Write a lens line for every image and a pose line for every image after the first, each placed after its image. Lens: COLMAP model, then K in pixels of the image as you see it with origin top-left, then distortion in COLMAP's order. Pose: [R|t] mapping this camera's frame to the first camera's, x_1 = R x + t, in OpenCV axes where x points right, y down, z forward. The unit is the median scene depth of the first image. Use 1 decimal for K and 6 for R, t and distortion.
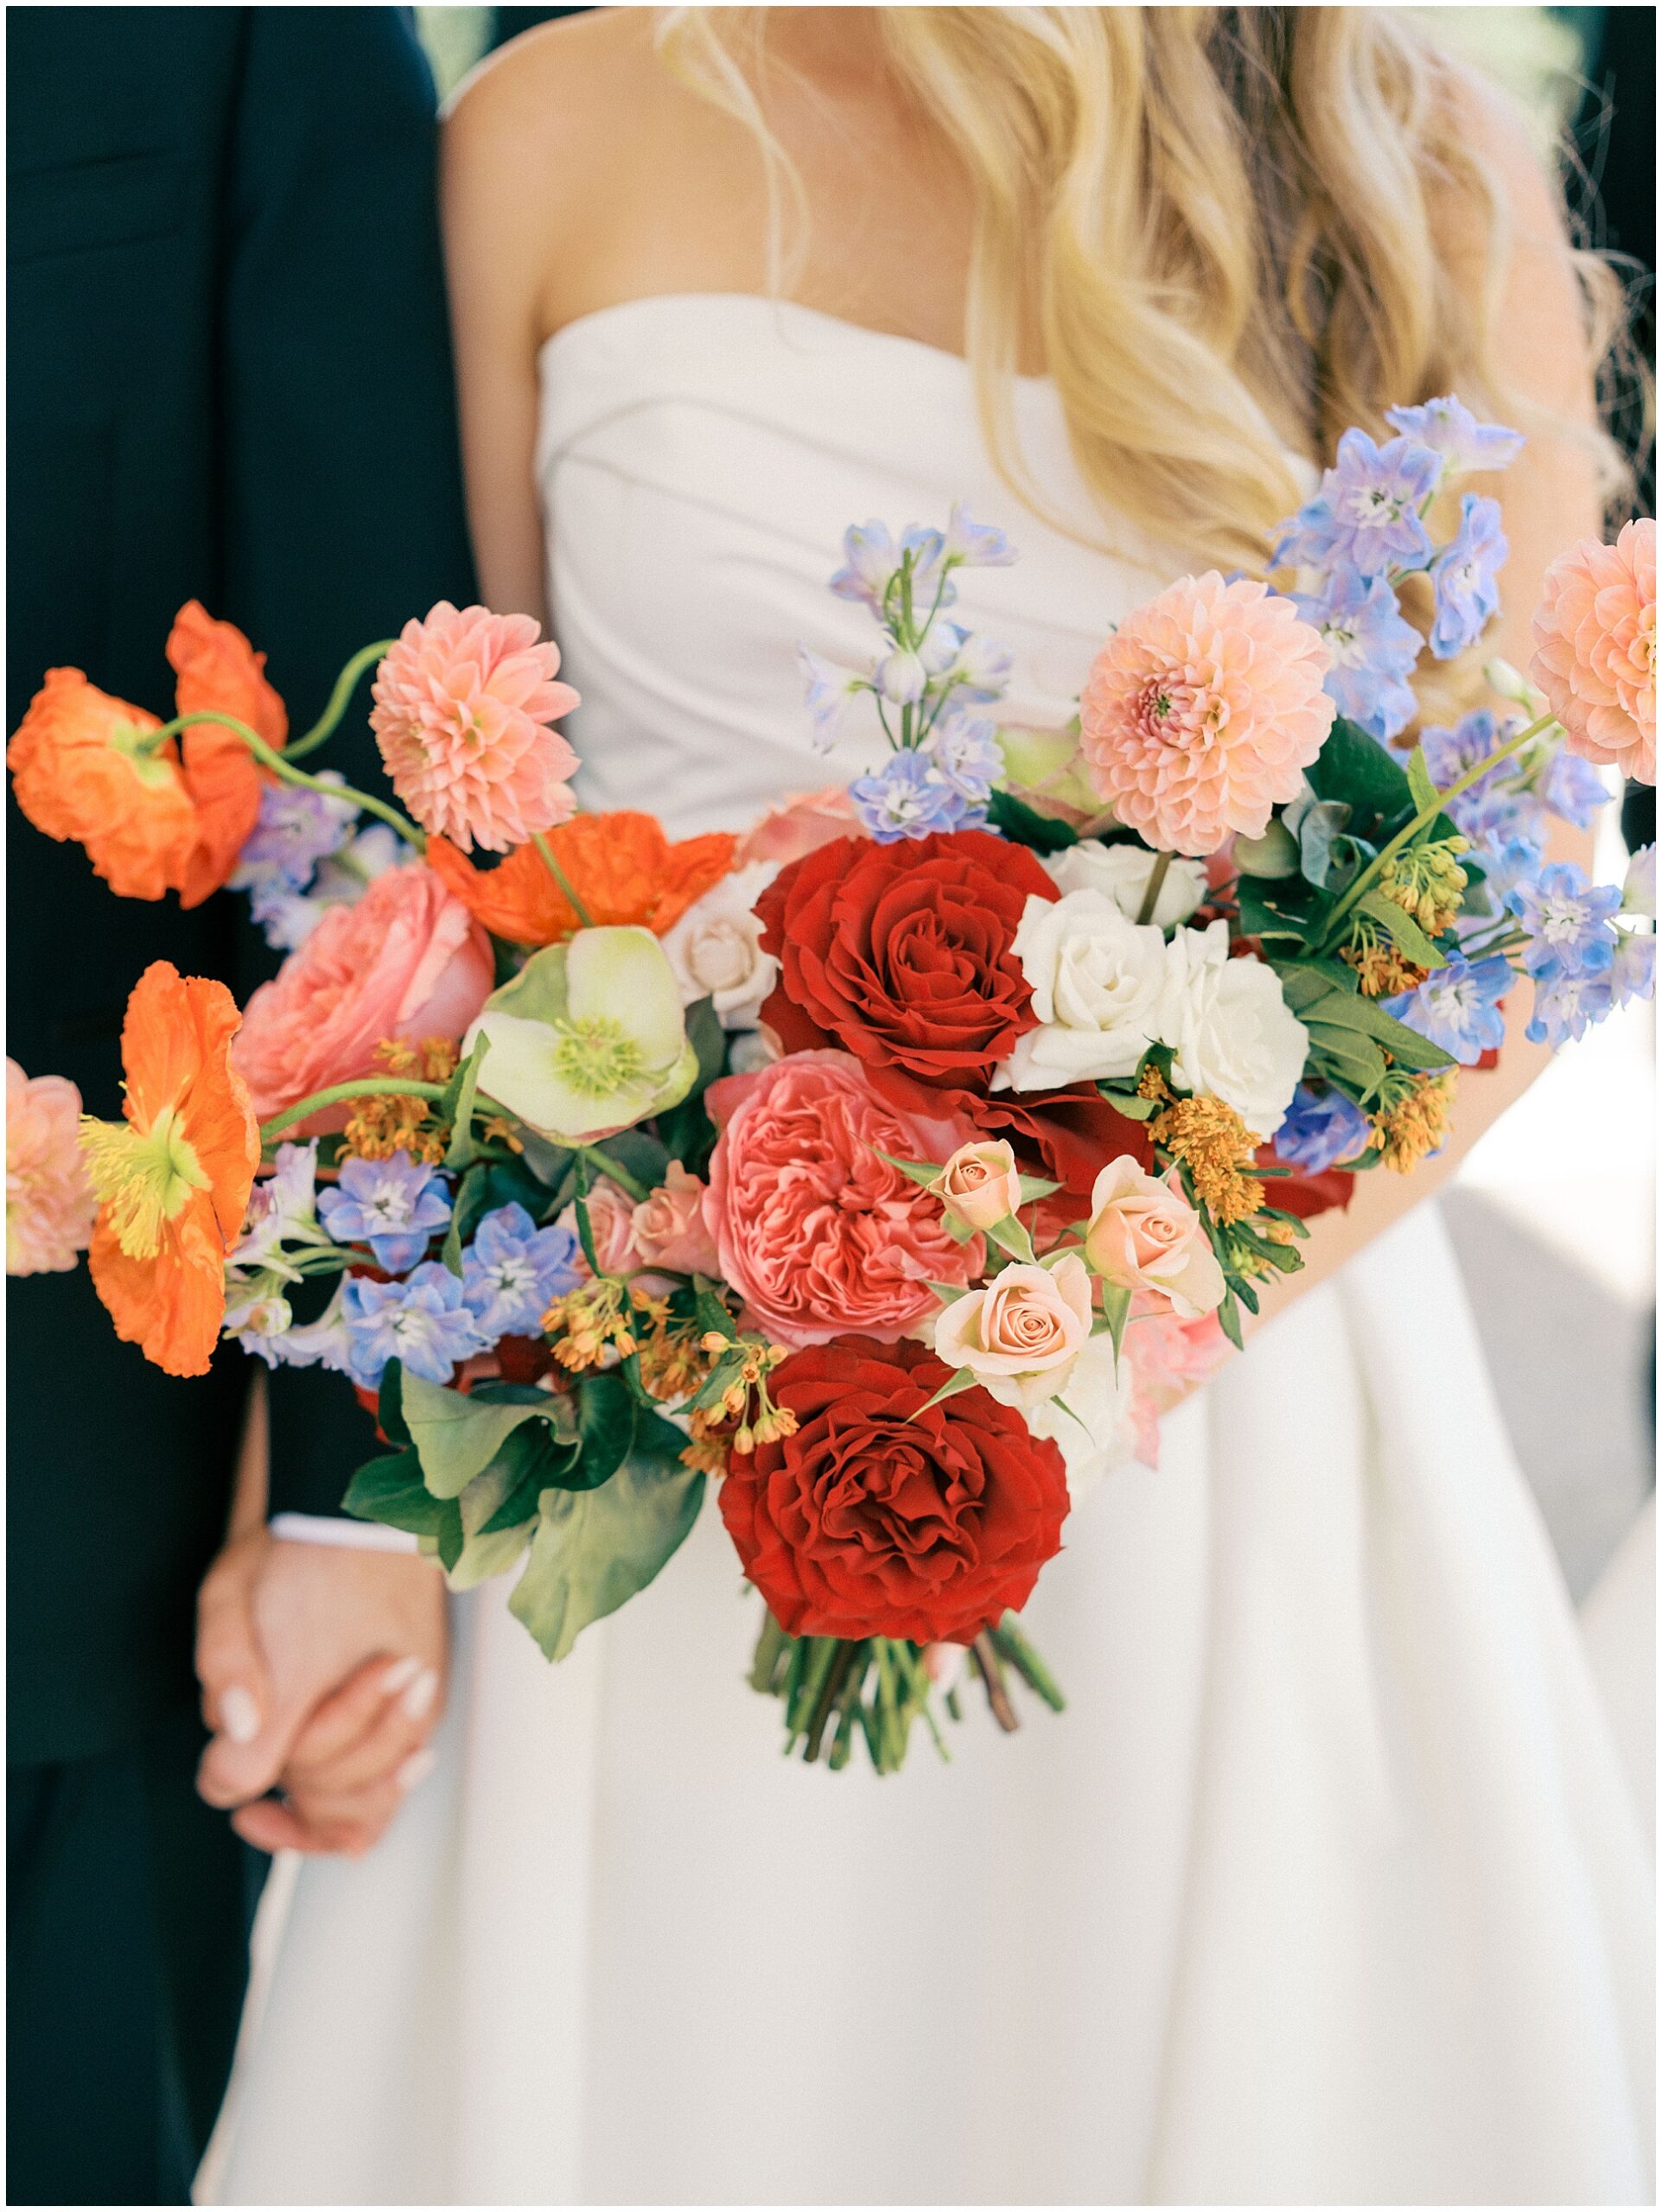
lens RADIAL K [[3237.4, 0, 831.0], [0, 3237.4, 1106.0], [0, 0, 1]] dist [0.000142, 0.002527]
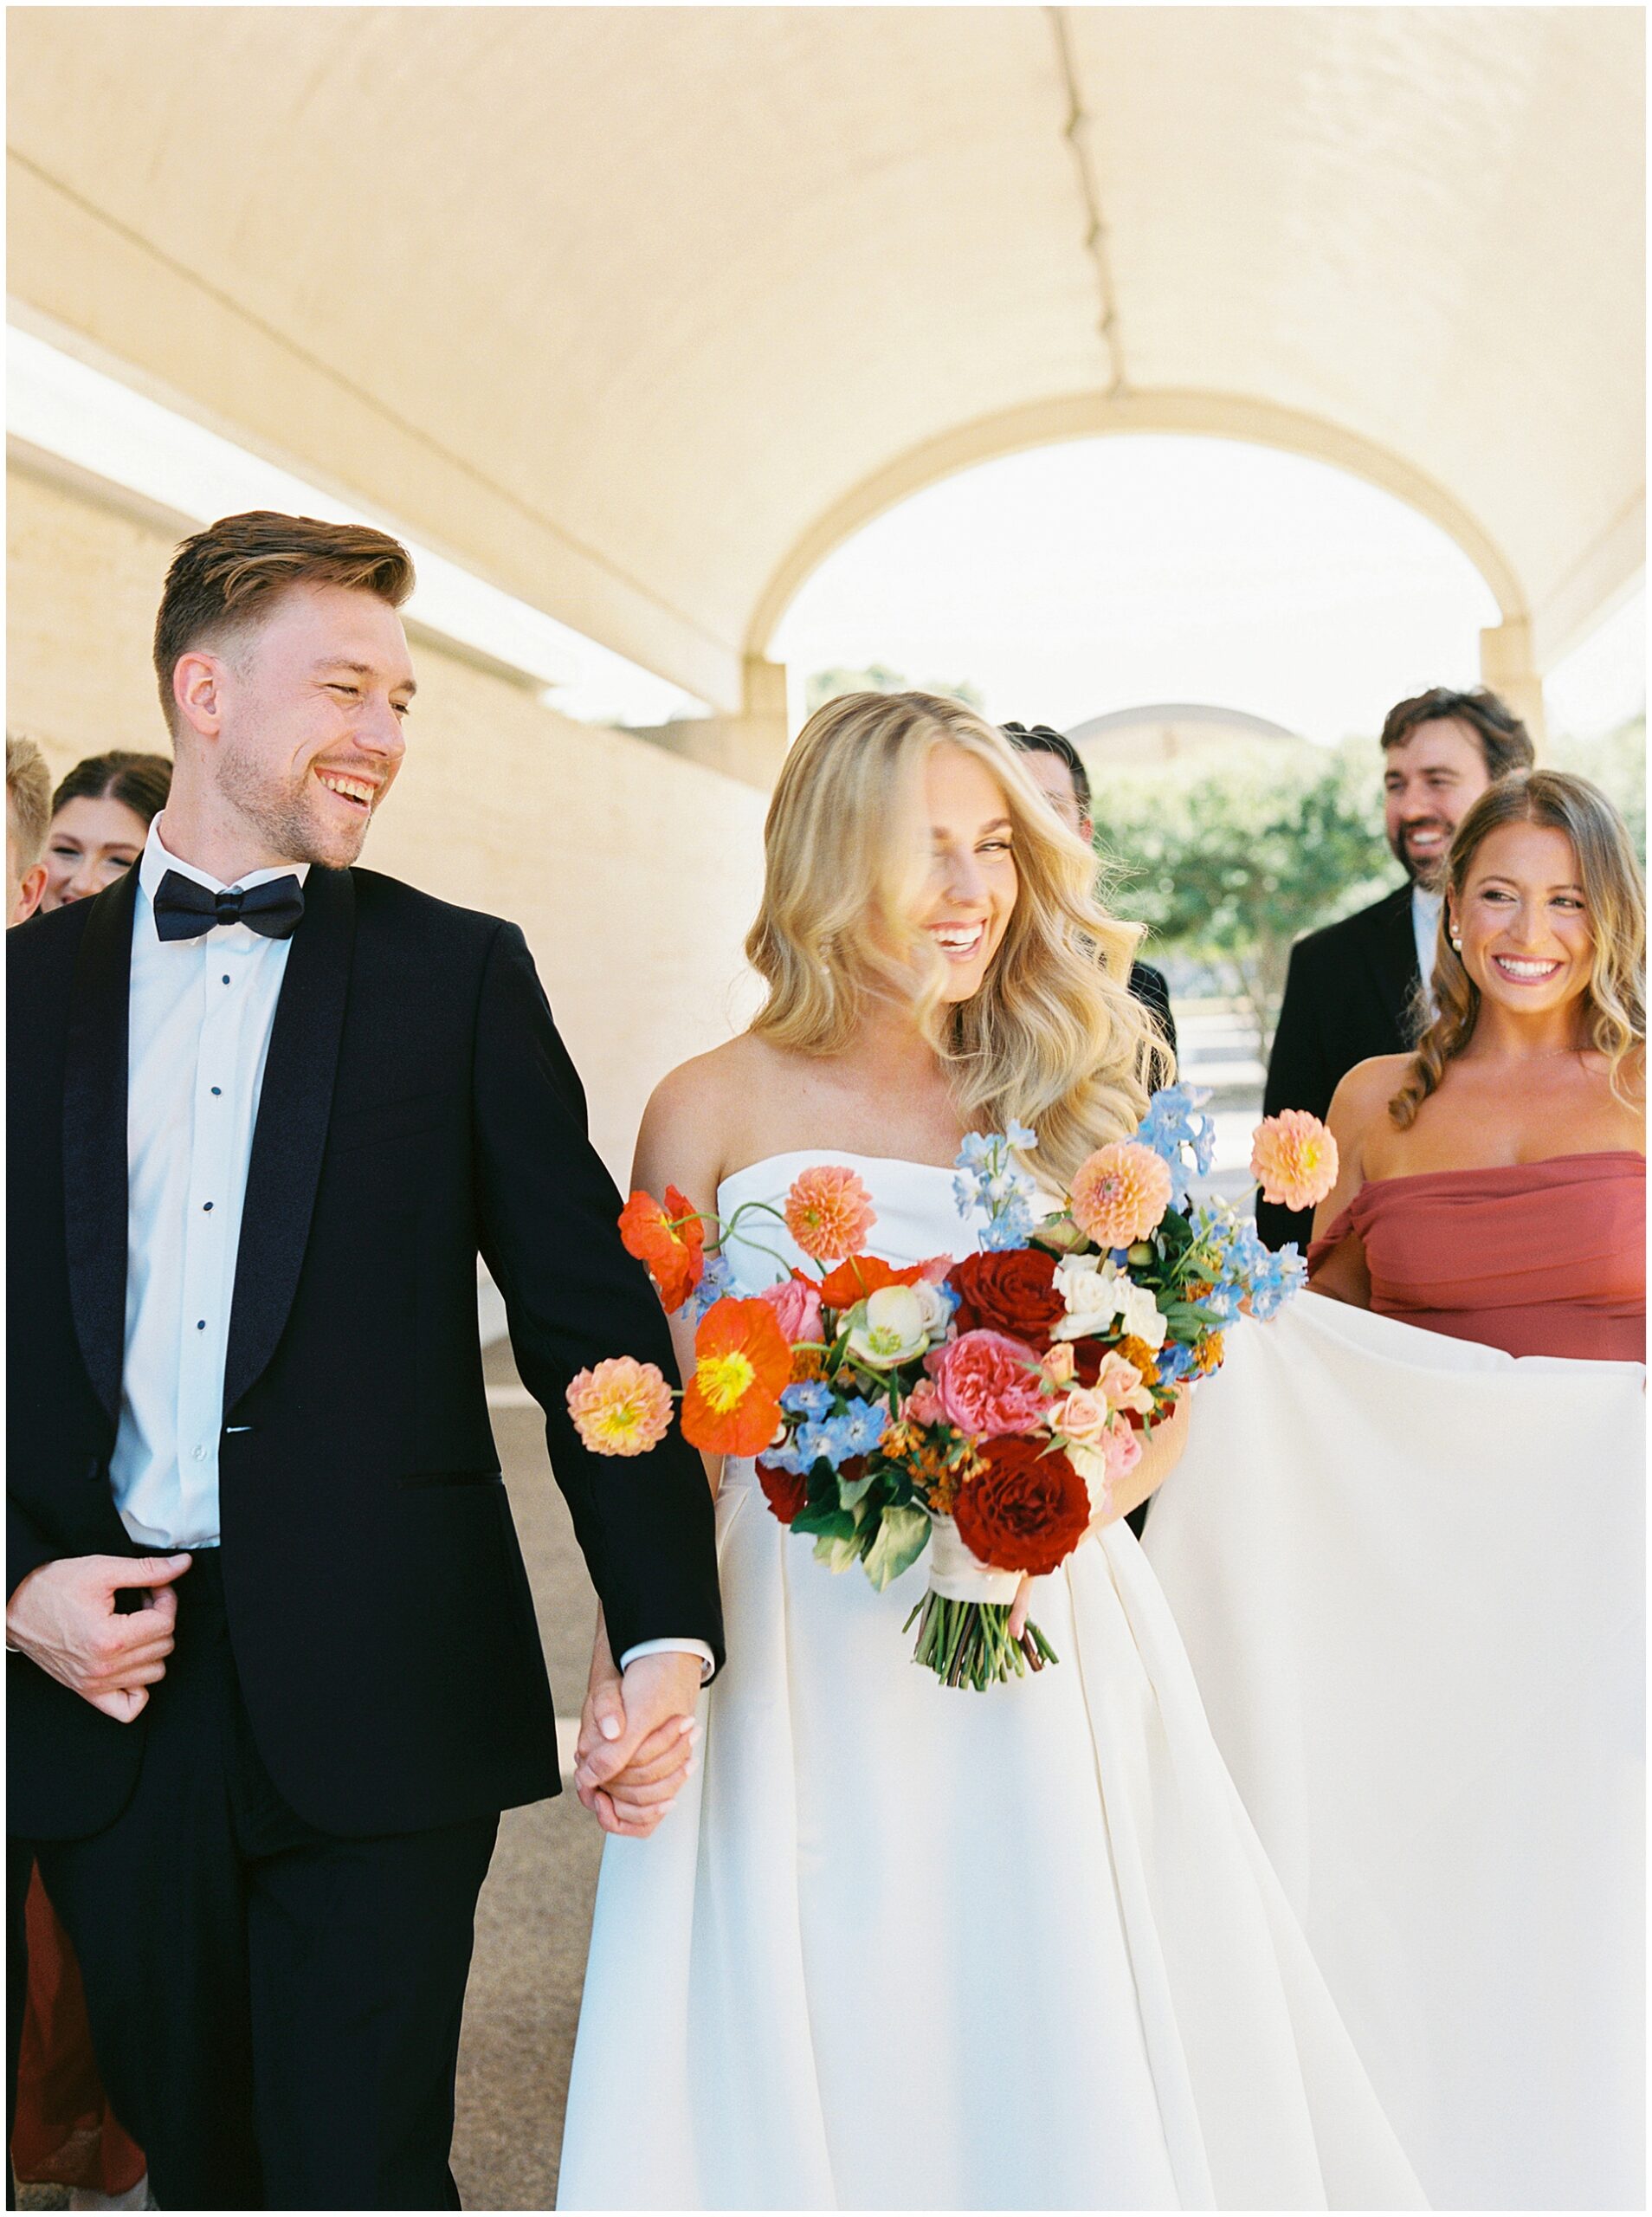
lens RADIAL K [[3278.0, 0, 826.0], [0, 3278.0, 1108.5], [0, 0, 1]] dist [-0.118875, 0.015558]
pose [[0.986216, -0.015110, 0.164770, -0.539649], [0.059093, 0.962313, -0.265445, 0.487744], [-0.154550, 0.271523, 0.949942, -1.446627]]
